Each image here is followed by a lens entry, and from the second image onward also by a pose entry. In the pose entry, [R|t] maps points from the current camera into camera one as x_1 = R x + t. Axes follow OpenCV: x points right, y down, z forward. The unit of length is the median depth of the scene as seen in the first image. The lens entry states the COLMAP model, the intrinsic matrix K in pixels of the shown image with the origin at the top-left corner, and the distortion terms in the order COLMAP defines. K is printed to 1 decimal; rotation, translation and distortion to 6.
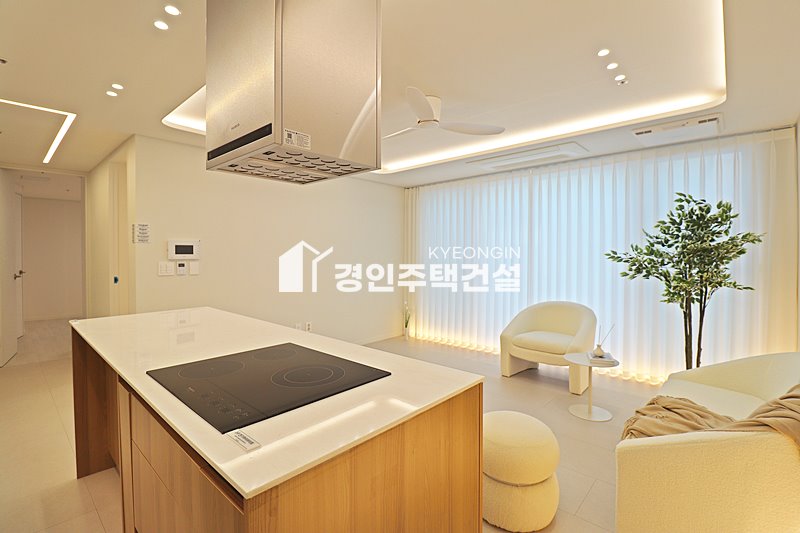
lens RADIAL K [[375.6, 0, 399.1], [0, 375.6, 257.1], [0, 0, 1]] dist [-0.005308, -0.000815]
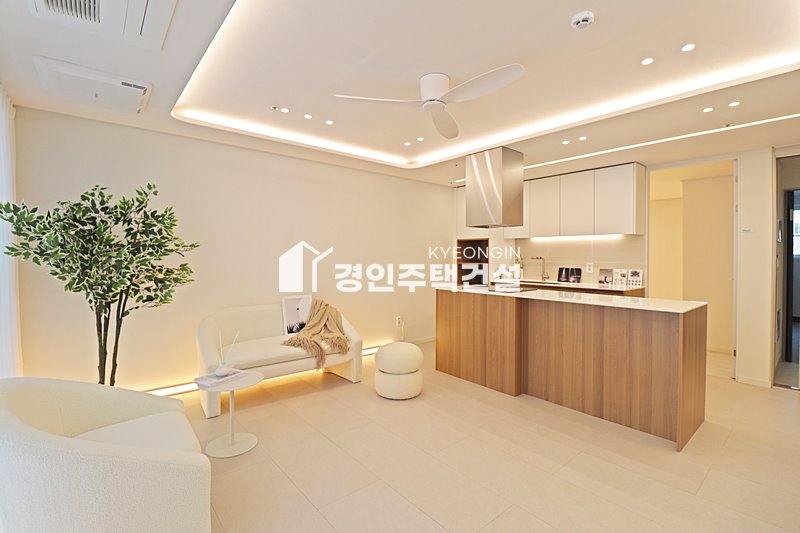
lens RADIAL K [[367.0, 0, 404.4], [0, 367.0, 261.2], [0, 0, 1]] dist [0.001454, -0.000110]
pose [[-0.994427, -0.005013, 0.105304, 0.050388], [-0.002202, 0.999639, 0.026788, -0.007366], [-0.105400, 0.026406, -0.994079, 1.687851]]
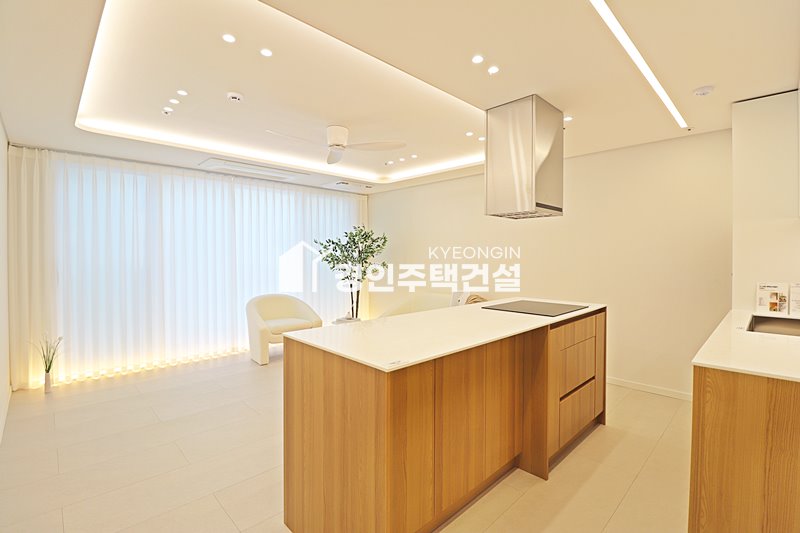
lens RADIAL K [[367.0, 0, 404.4], [0, 367.0, 261.2], [0, 0, 1]] dist [0.001454, -0.000110]
pose [[0.041731, -0.019525, 0.998938, -0.976963], [0.013583, 0.999728, 0.018973, -0.004305], [-0.999037, 0.012776, 0.041985, 0.652403]]
